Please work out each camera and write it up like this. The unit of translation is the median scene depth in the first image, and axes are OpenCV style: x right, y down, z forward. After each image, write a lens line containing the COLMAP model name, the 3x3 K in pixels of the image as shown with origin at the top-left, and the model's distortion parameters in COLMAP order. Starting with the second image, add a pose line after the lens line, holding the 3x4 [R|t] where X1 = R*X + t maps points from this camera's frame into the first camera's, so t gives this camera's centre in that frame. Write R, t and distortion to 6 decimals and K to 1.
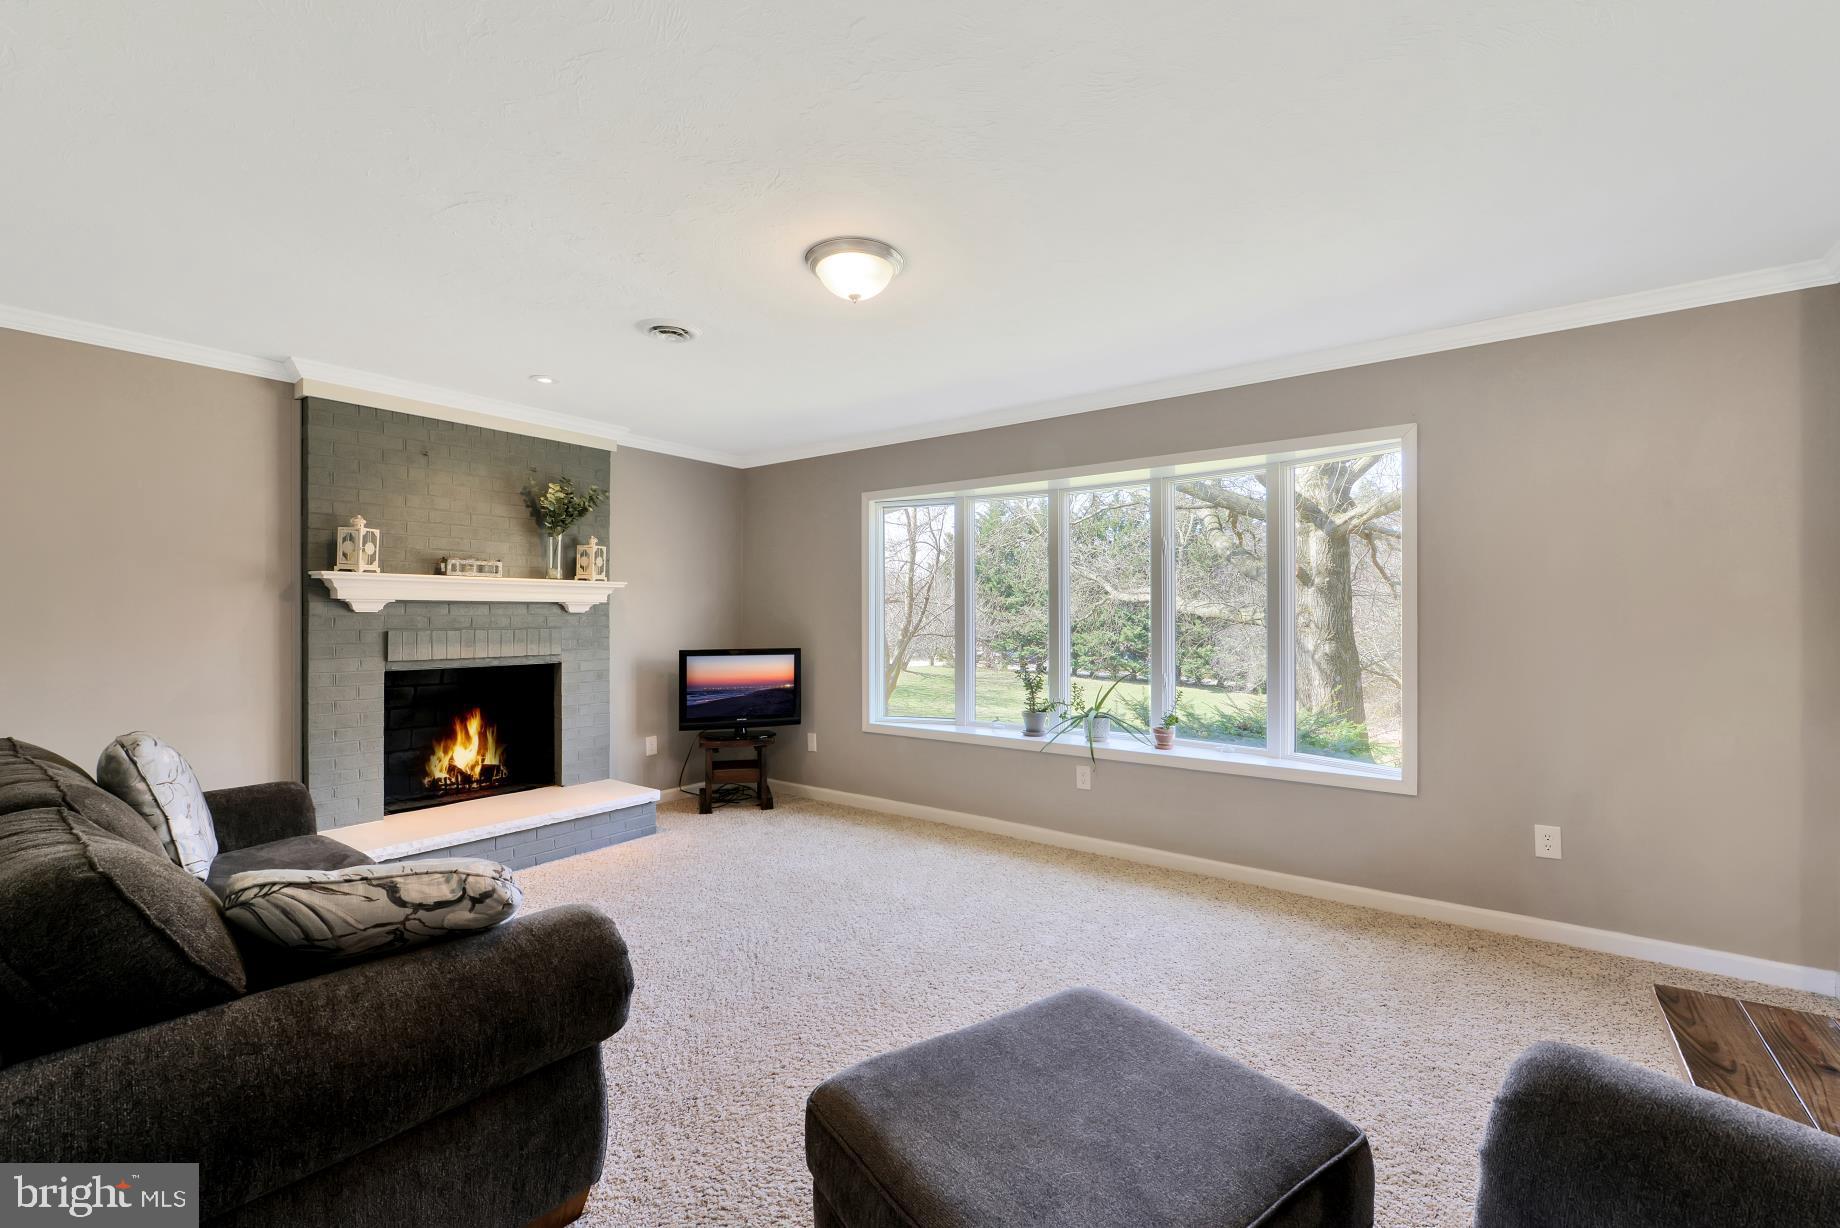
lens RADIAL K [[768.9, 0, 922.4], [0, 768.9, 602.0], [0, 0, 1]] dist [-0.002462, -0.000071]
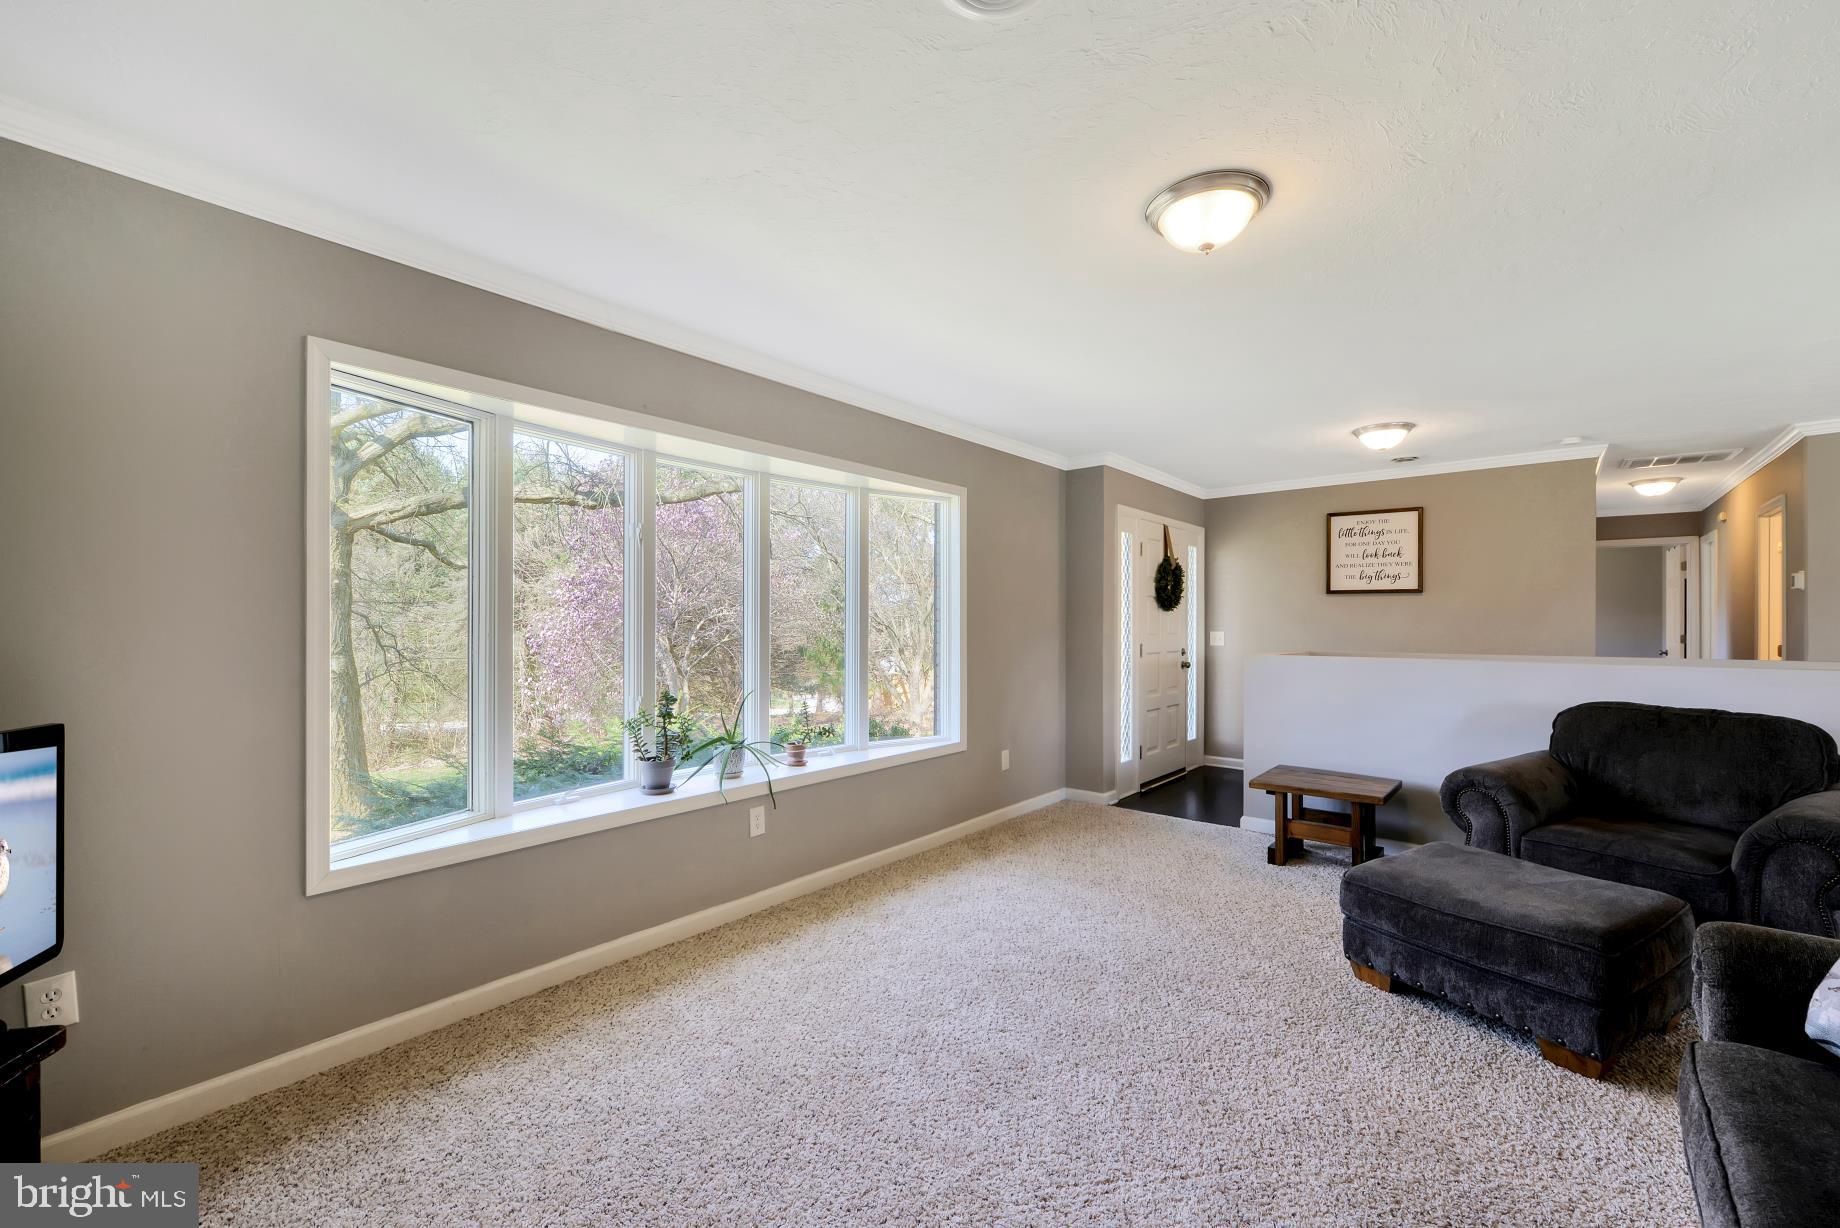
lens RADIAL K [[740.0, 0, 920.0], [0, 740.0, 614.0], [0, 0, 1]] dist [0.001616, 0.000102]
pose [[0.061481, 0.013587, 0.998016, -0.613779], [-0.016858, 0.999779, -0.012573, 0.014149], [-0.997966, -0.016052, 0.061696, 0.832745]]
